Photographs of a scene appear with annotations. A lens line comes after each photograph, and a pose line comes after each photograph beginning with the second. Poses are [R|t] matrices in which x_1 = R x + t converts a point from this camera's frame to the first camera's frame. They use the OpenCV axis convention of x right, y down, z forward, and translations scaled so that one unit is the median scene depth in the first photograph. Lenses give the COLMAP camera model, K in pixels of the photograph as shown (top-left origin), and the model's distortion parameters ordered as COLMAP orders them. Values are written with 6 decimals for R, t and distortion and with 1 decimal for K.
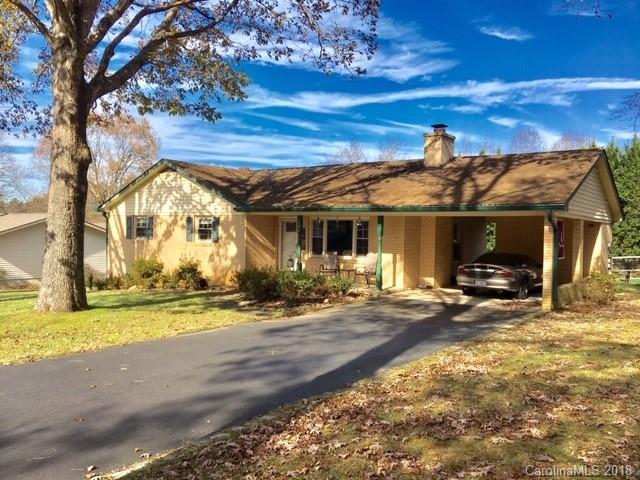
lens RADIAL K [[541.1, 0, 320.0], [0, 541.1, 240.0], [0, 0, 1]] dist [0.080788, -0.089717]
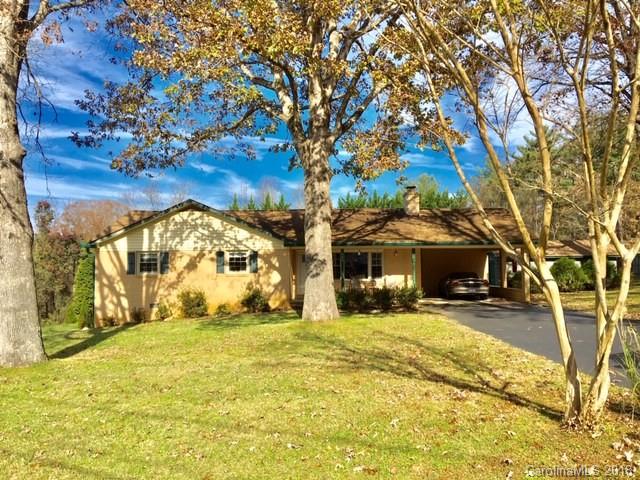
lens RADIAL K [[541.1, 0, 320.0], [0, 541.1, 240.0], [0, 0, 1]] dist [0.080788, -0.089717]
pose [[0.830943, 0.006271, 0.556323, -0.728073], [0.034585, 0.997420, -0.062901, 0.013161], [-0.555282, 0.071508, 0.828582, -0.052484]]
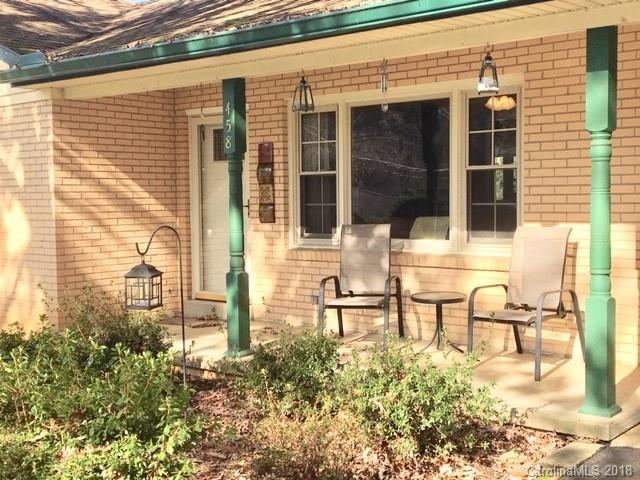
lens RADIAL K [[863.2, 0, 320.0], [0, 863.2, 240.0], [0, 0, 1]] dist [-0.003160, -0.002267]
pose [[0.997321, -0.031573, -0.065980, 0.023489], [0.033608, 0.998986, 0.029962, 0.014446], [0.064967, -0.032099, 0.997371, 0.550040]]
